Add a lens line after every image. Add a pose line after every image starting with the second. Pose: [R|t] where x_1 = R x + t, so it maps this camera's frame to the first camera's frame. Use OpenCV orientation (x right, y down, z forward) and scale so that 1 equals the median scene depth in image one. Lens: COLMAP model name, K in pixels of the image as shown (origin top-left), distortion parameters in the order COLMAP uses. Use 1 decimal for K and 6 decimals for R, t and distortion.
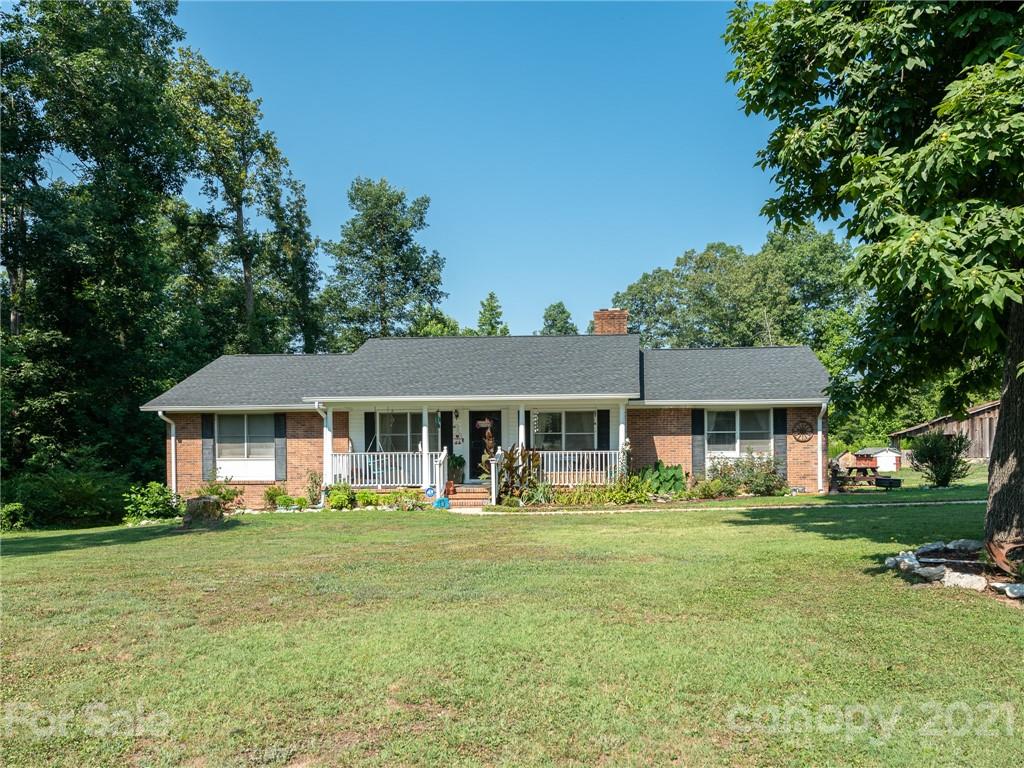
lens RADIAL K [[739.4, 0, 522.1], [0, 739.4, 389.5], [0, 0, 1]] dist [0.003520, 0.003143]
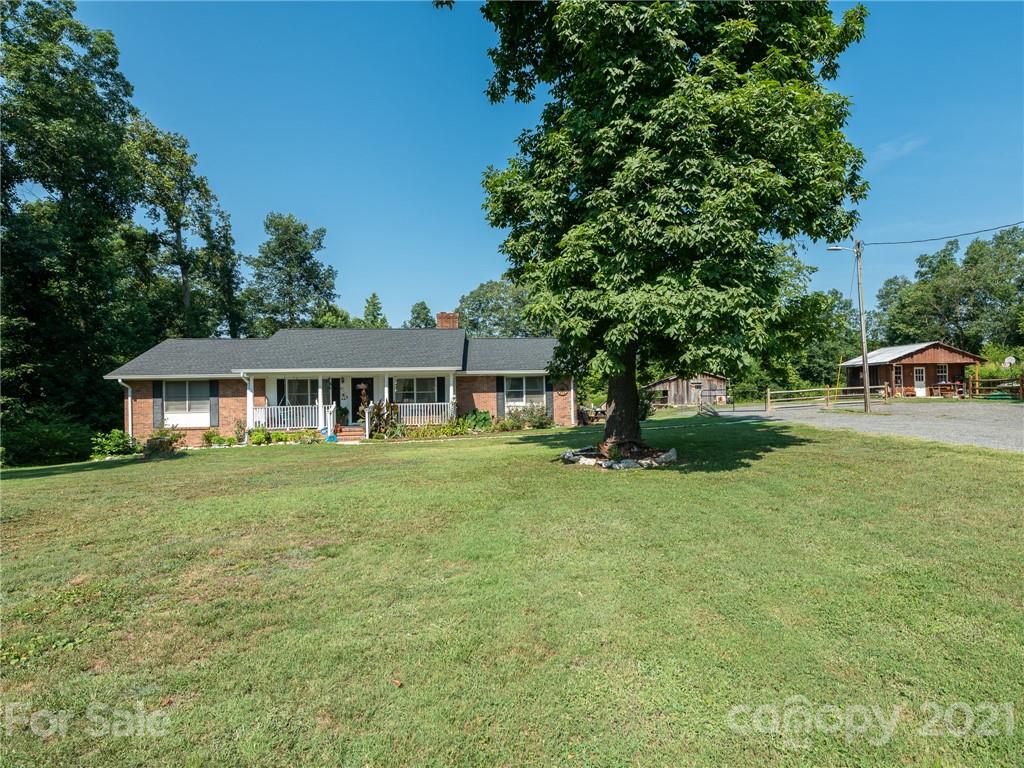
lens RADIAL K [[568.1, 0, 546.1], [0, 568.1, 363.5], [0, 0, 1]] dist [0.002330, -0.002100]
pose [[0.972974, 0.002007, 0.230907, 0.048219], [-0.004675, 0.999928, 0.011009, -0.015525], [-0.230868, -0.011791, 0.972914, -0.230416]]
